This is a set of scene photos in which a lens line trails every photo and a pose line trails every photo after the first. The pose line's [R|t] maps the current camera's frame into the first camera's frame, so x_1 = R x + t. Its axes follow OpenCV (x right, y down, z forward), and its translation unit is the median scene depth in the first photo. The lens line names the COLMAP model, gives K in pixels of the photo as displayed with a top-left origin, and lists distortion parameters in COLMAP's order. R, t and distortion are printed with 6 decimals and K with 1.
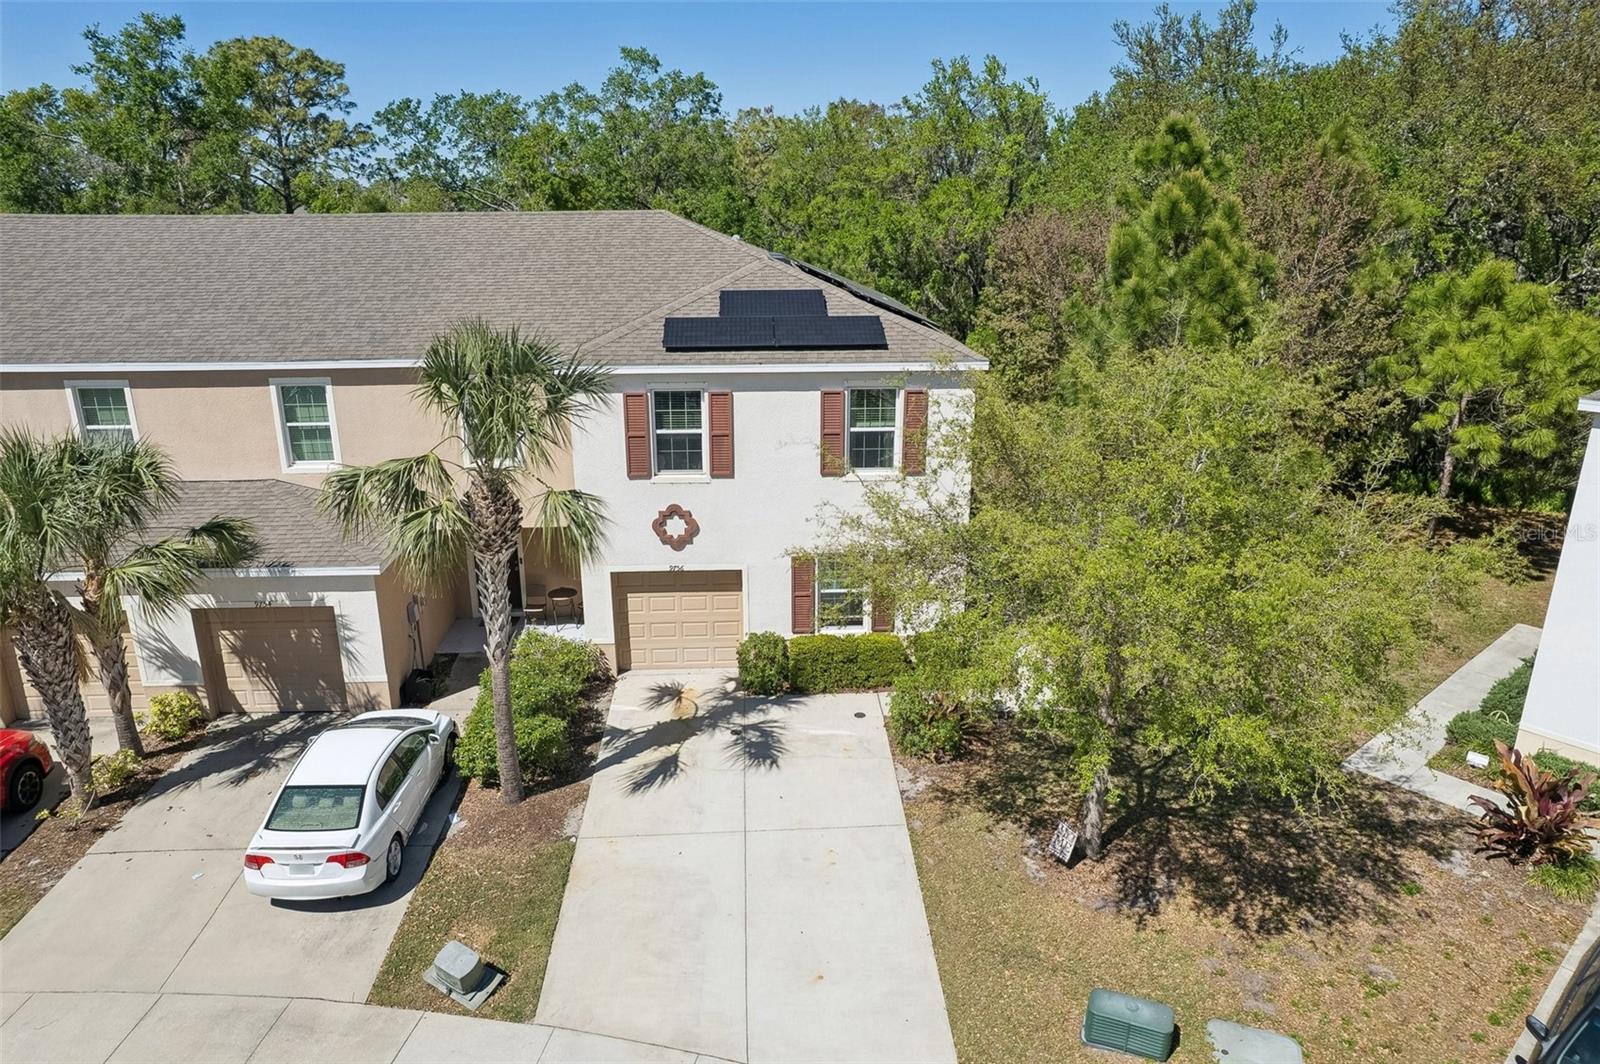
lens RADIAL K [[1032.4, 0, 792.3], [0, 1032.4, 558.8], [0, 0, 1]] dist [-0.071941, 0.066439]
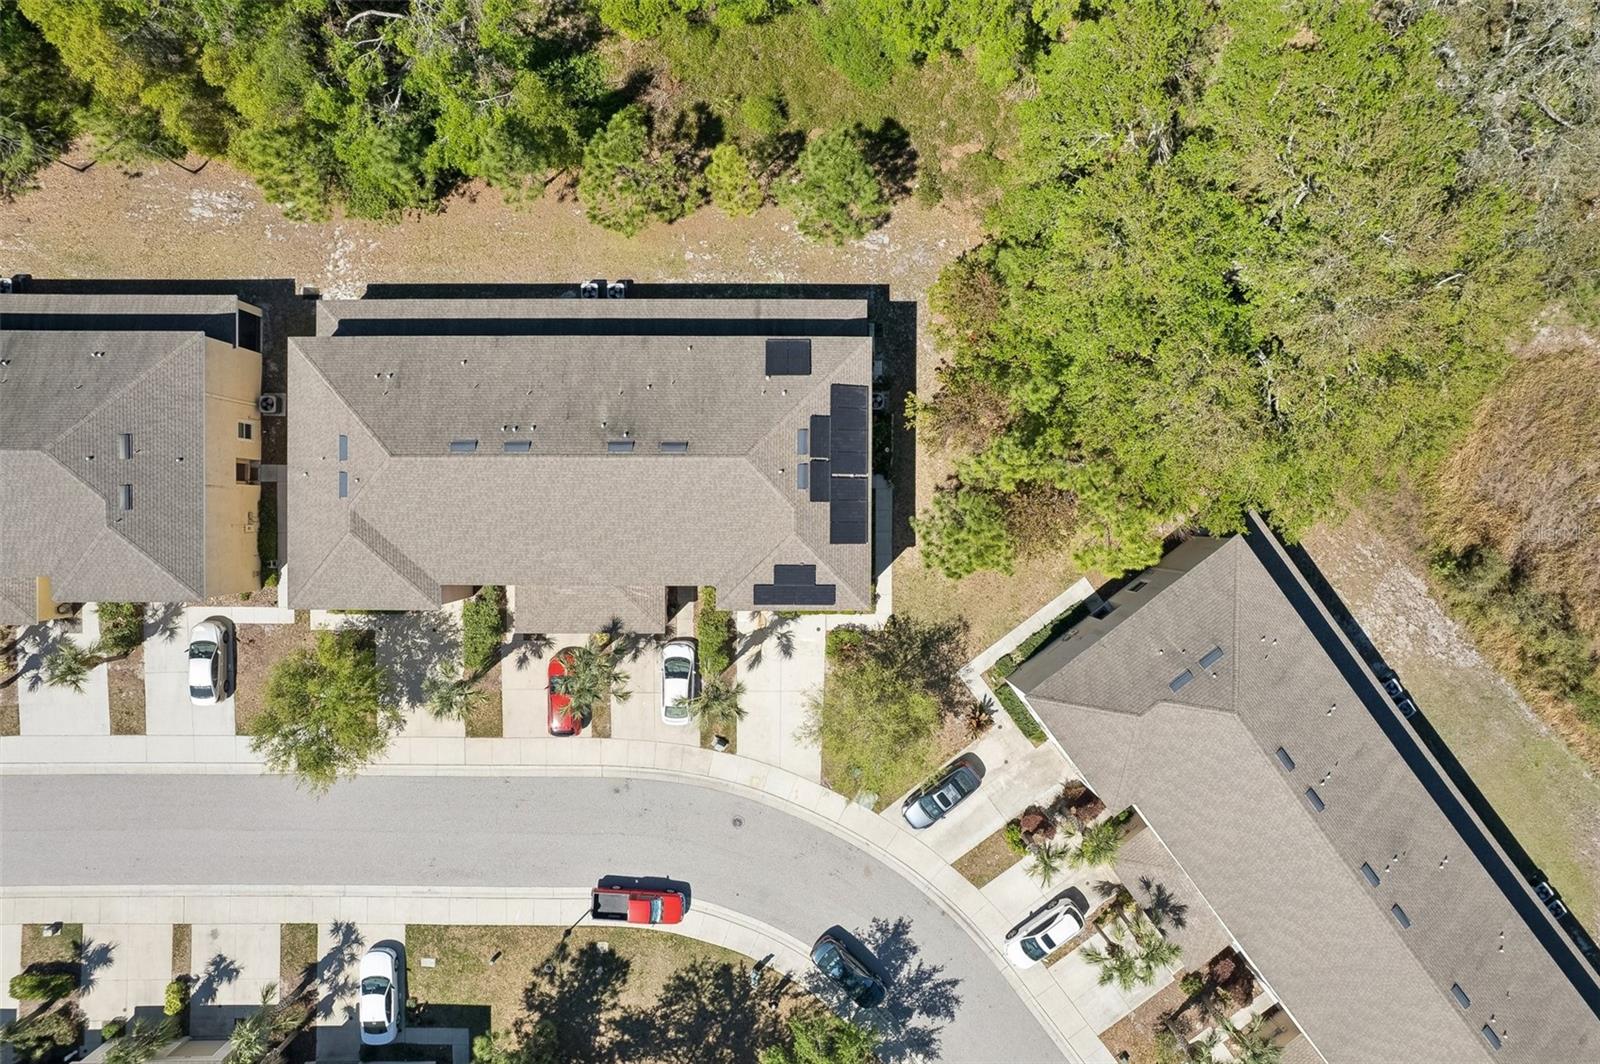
lens RADIAL K [[1032.4, 0, 805.7], [0, 1032.4, 530.6], [0, 0, 1]] dist [-0.071941, 0.066439]
pose [[0.997868, 0.064721, 0.008446, -0.019829], [-0.027776, 0.303982, 0.952273, -2.947688], [0.059065, -0.950477, 0.305131, 0.342089]]
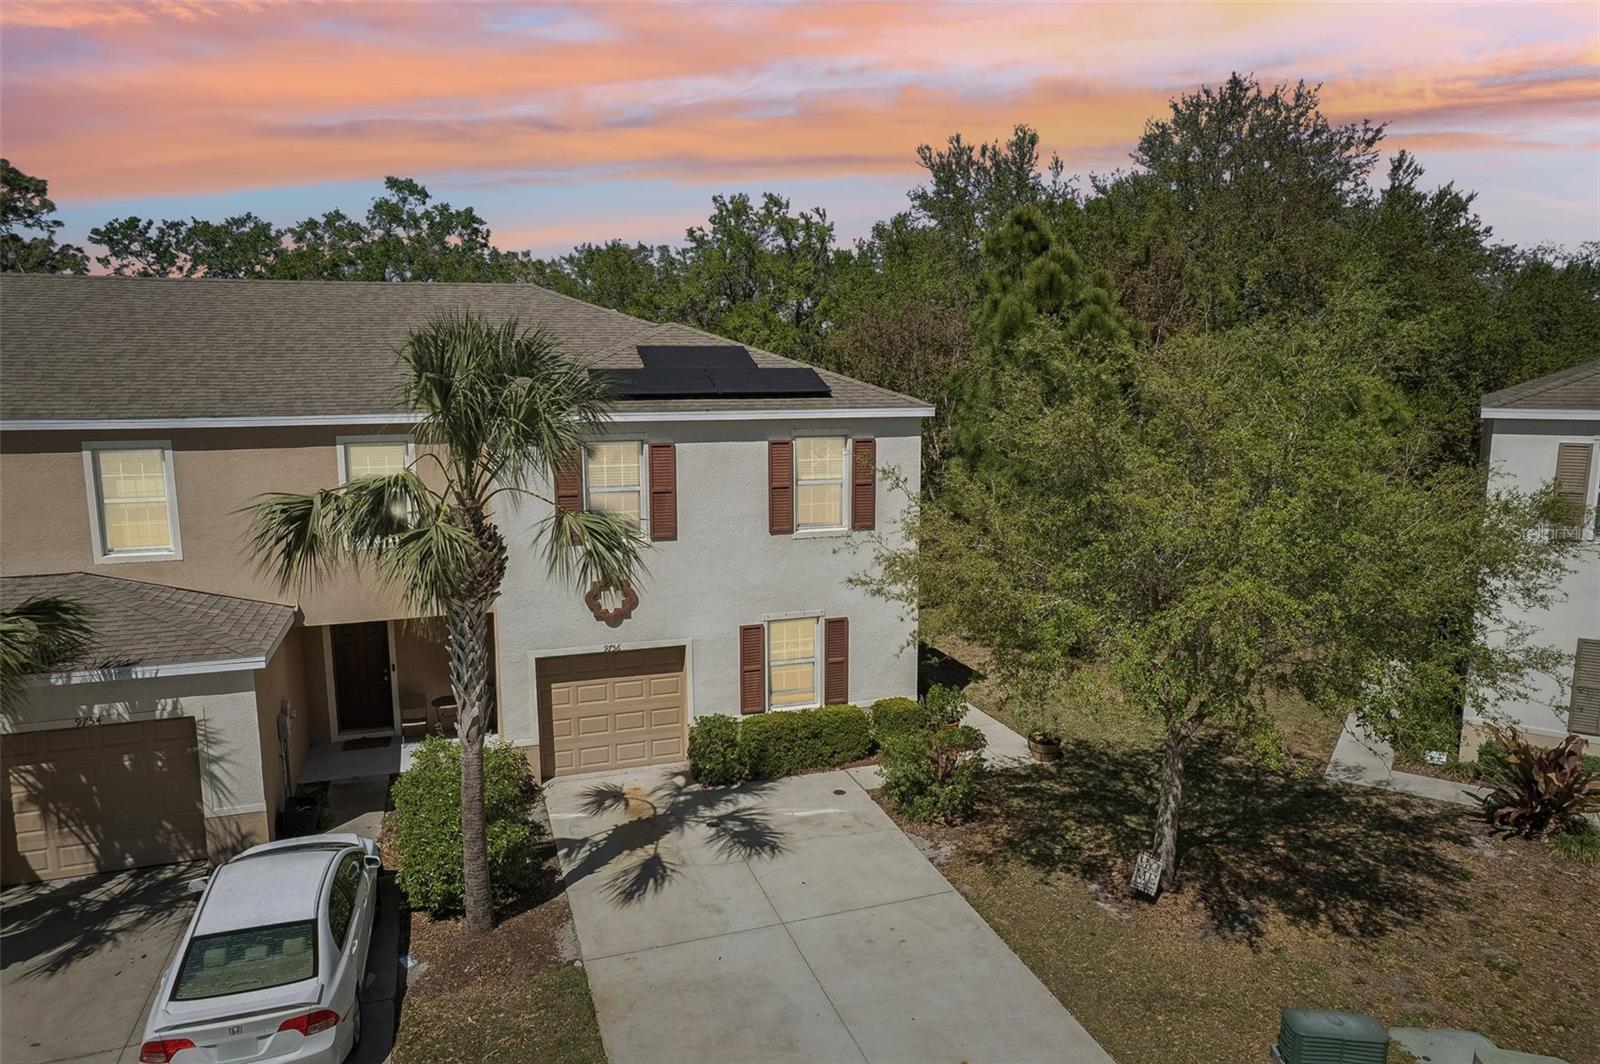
lens RADIAL K [[1032.4, 0, 803.1], [0, 1032.4, 547.4], [0, 0, 1]] dist [-0.071941, 0.066439]
pose [[0.962137, -0.047416, 0.268409, -0.199798], [0.090381, 0.984538, -0.150054, 0.075370], [-0.257144, 0.168632, 0.951546, 0.125422]]
